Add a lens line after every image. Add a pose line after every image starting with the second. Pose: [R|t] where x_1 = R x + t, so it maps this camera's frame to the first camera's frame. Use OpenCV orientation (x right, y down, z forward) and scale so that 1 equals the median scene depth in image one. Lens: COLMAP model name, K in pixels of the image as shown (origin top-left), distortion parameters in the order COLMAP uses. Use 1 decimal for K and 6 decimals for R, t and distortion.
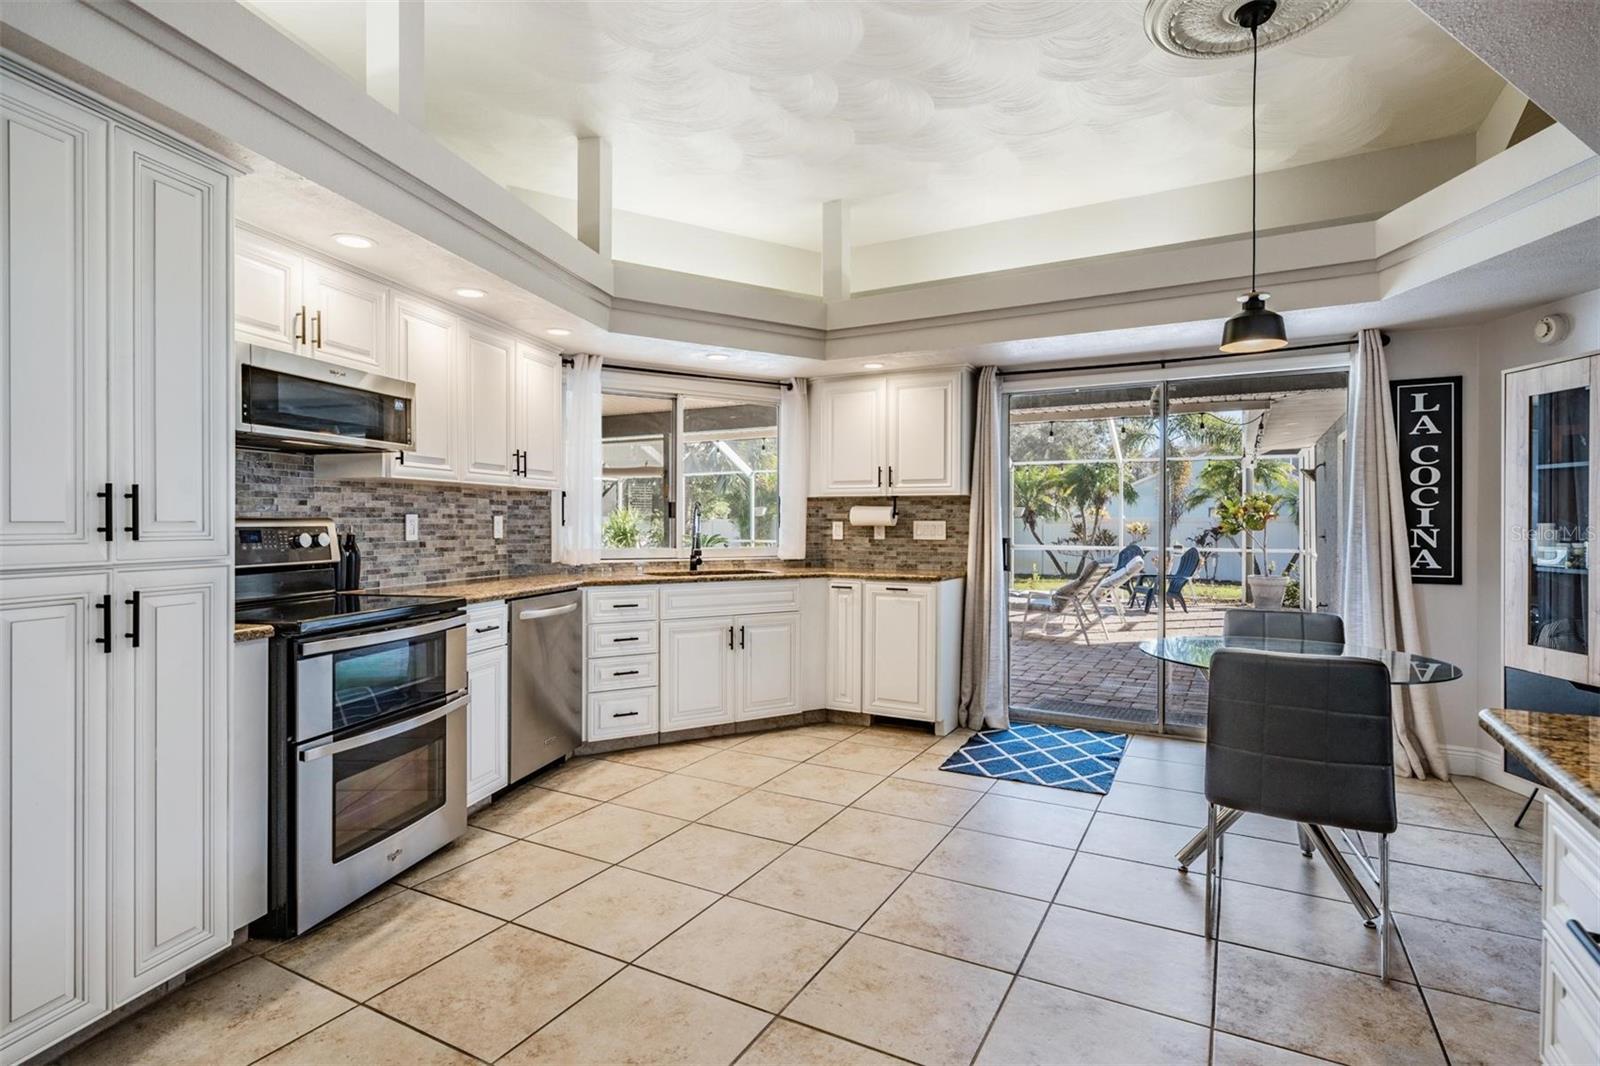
lens RADIAL K [[801.0, 0, 795.8], [0, 801.0, 523.5], [0, 0, 1]] dist [0.004534, -0.000408]
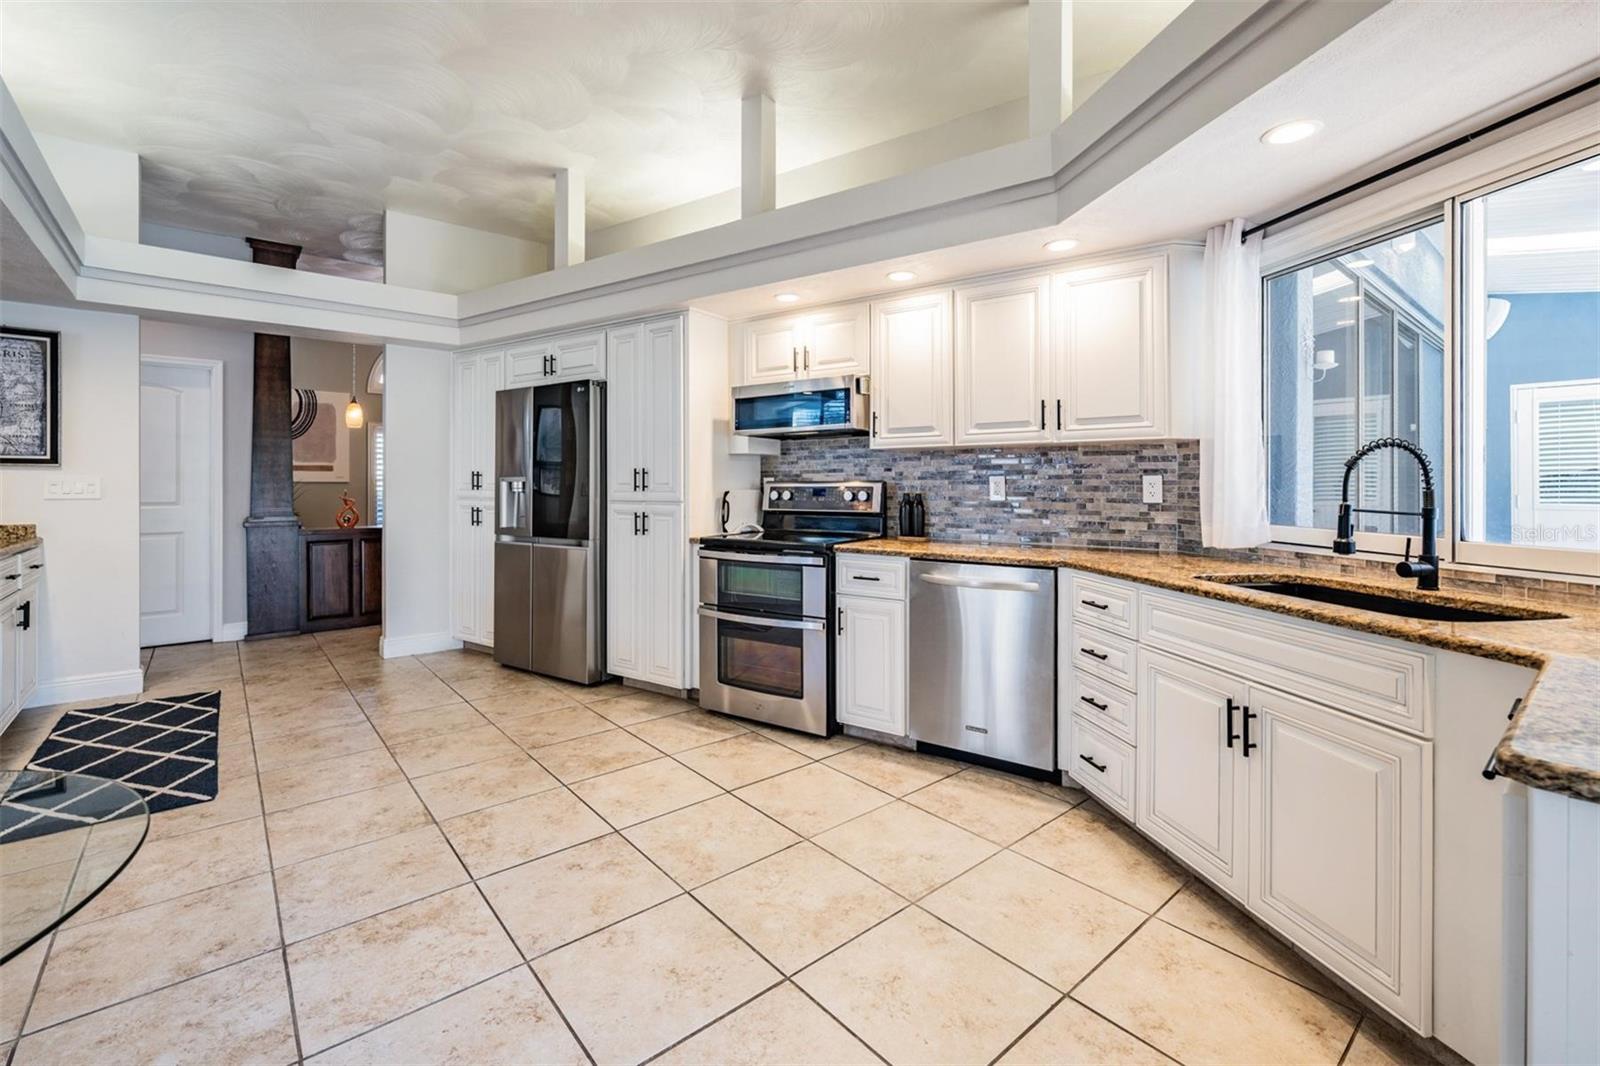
lens RADIAL K [[691.9, 0, 796.8], [0, 691.9, 487.6], [0, 0, 1]] dist [-0.007074, -0.000544]
pose [[-0.359618, 0.002873, -0.933095, 0.433697], [-0.001508, 0.999992, 0.003661, 0.000797], [0.933099, 0.002724, -0.359611, 0.985273]]
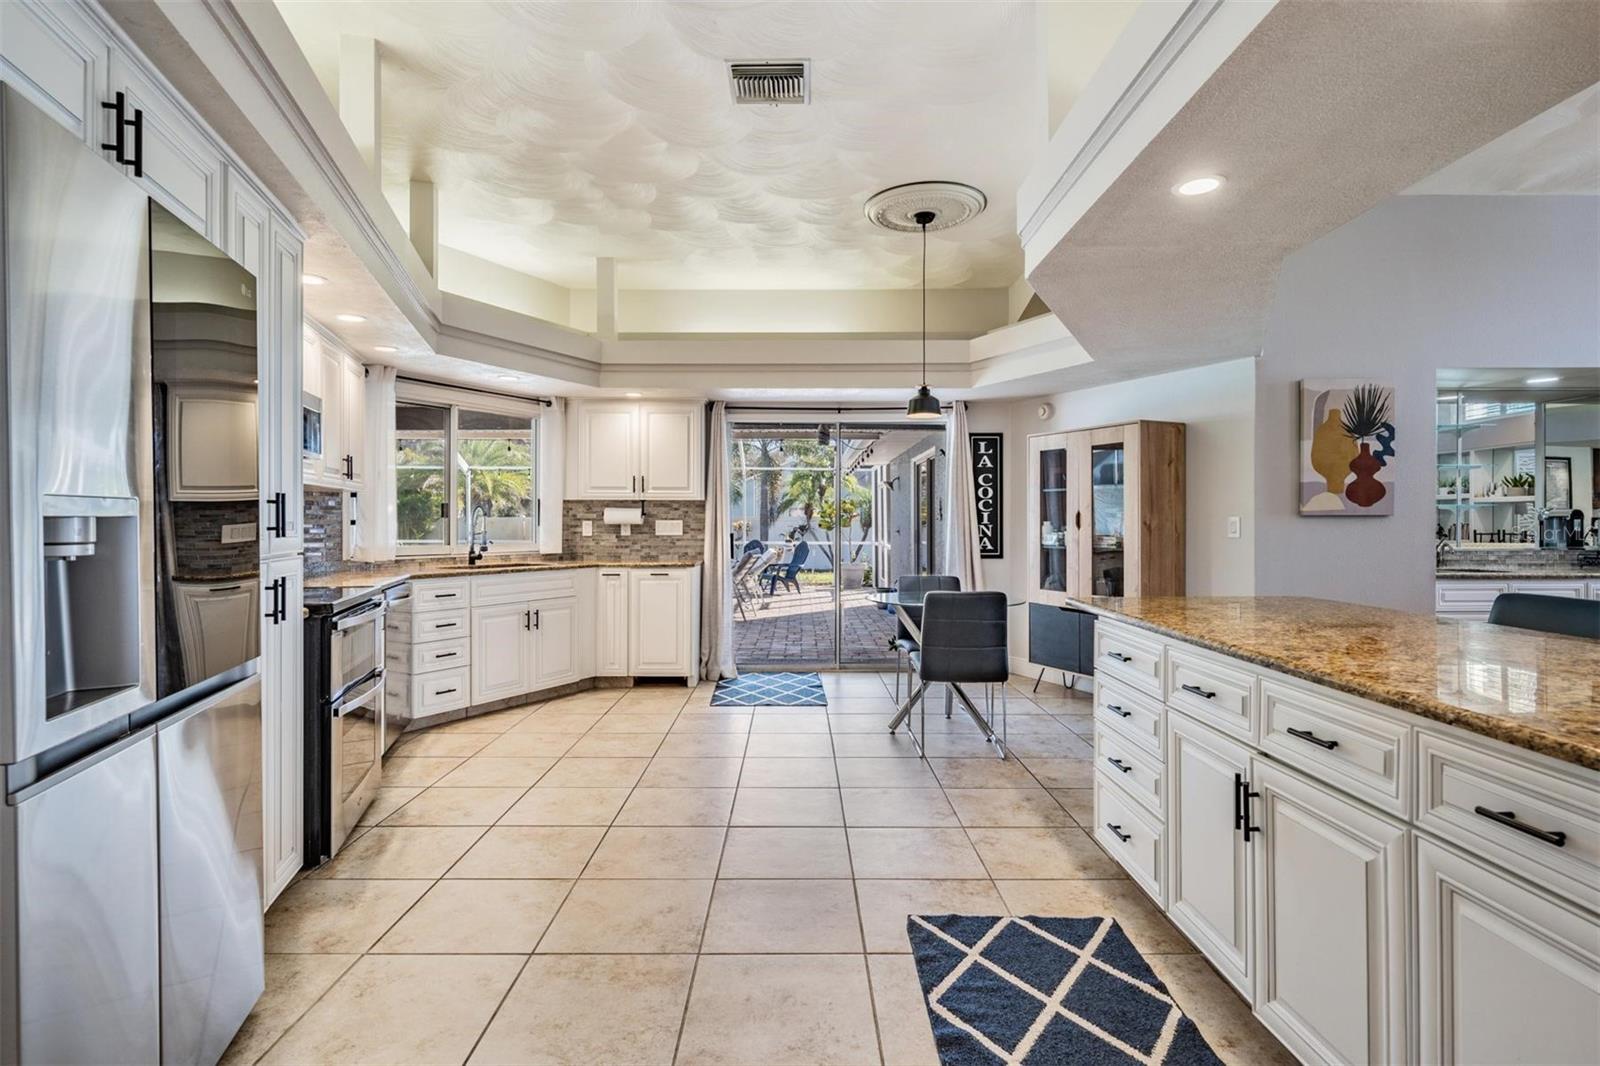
lens RADIAL K [[801.0, 0, 793.4], [0, 801.0, 522.2], [0, 0, 1]] dist [0.004534, -0.000408]
pose [[0.876344, -0.001821, 0.481682, -0.327963], [0.001757, 0.999998, 0.000585, -0.000584], [-0.481682, 0.000334, 0.876346, -0.229328]]
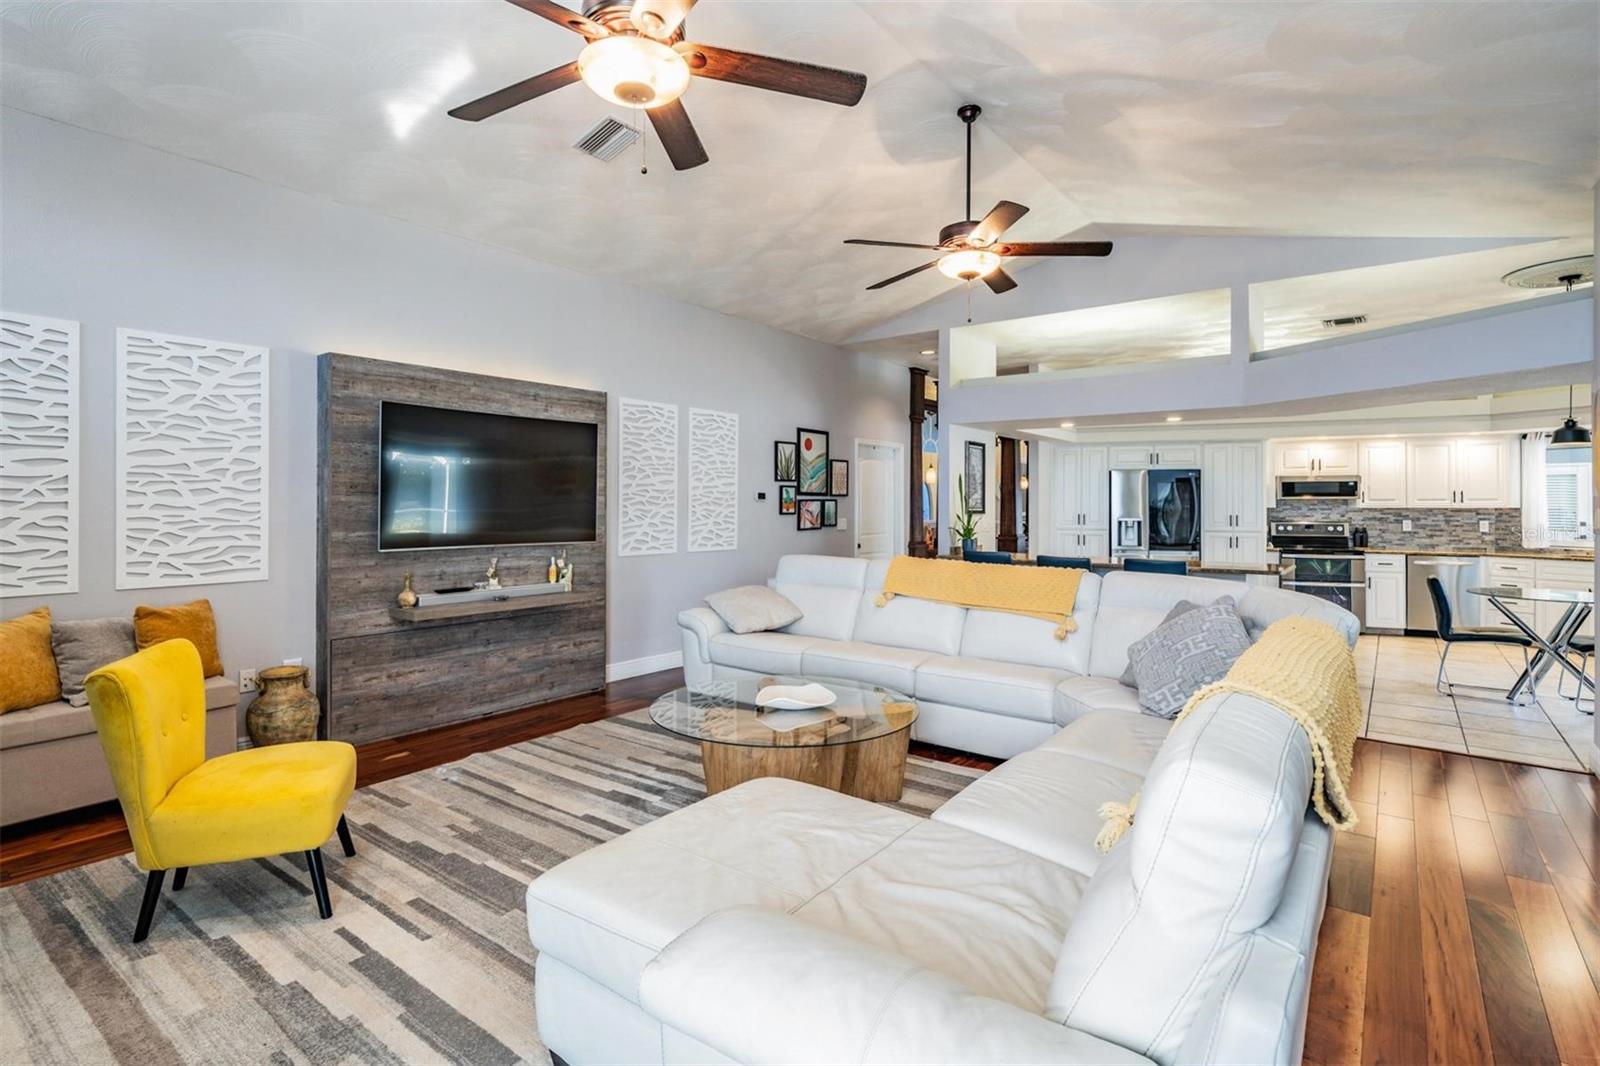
lens RADIAL K [[787.4, 0, 782.2], [0, 787.4, 501.9], [0, 0, 1]] dist [-0.000088, 0.001319]
pose [[-0.157205, -0.008135, -0.987533, 1.984493], [-0.004283, 0.999962, -0.007556, -0.036730], [0.987557, 0.003042, -0.157234, -0.451707]]
